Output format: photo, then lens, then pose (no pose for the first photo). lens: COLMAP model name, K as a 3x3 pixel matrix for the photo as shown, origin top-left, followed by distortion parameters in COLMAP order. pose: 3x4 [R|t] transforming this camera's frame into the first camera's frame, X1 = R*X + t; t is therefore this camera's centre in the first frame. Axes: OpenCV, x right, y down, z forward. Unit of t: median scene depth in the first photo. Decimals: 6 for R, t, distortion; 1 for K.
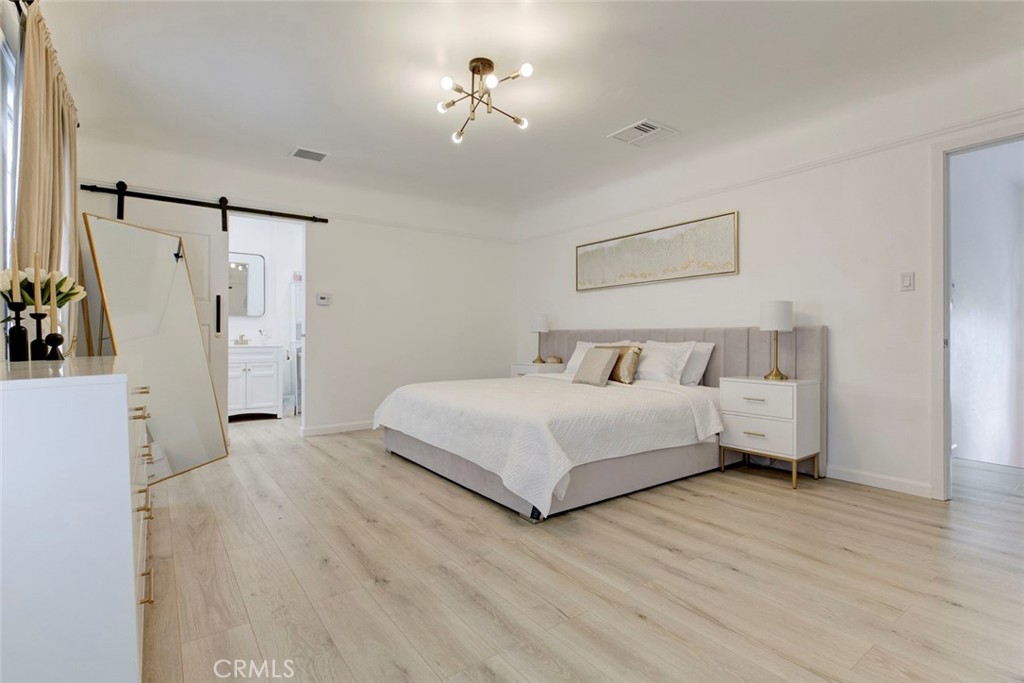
lens RADIAL K [[474.1, 0, 507.5], [0, 474.1, 337.7], [0, 0, 1]] dist [0.009998, -0.002392]
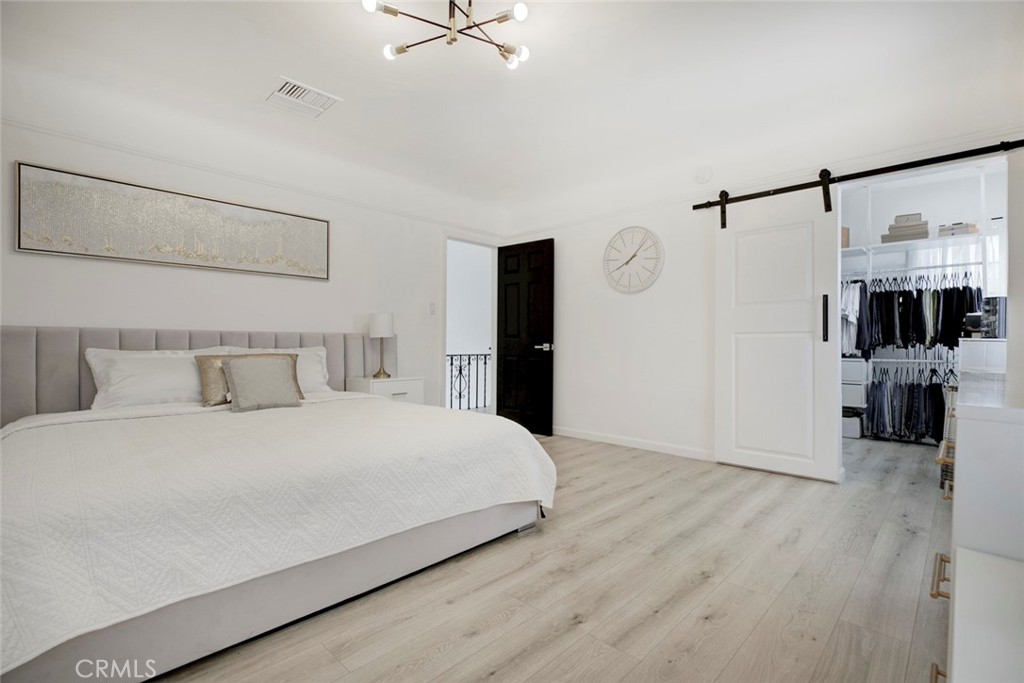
lens RADIAL K [[474.1, 0, 509.2], [0, 474.1, 340.2], [0, 0, 1]] dist [0.009998, -0.002392]
pose [[-0.164517, 0.003699, 0.986367, -1.000264], [-0.001919, 0.999990, -0.004070, -0.002790], [-0.986372, -0.002563, -0.164508, 1.298225]]
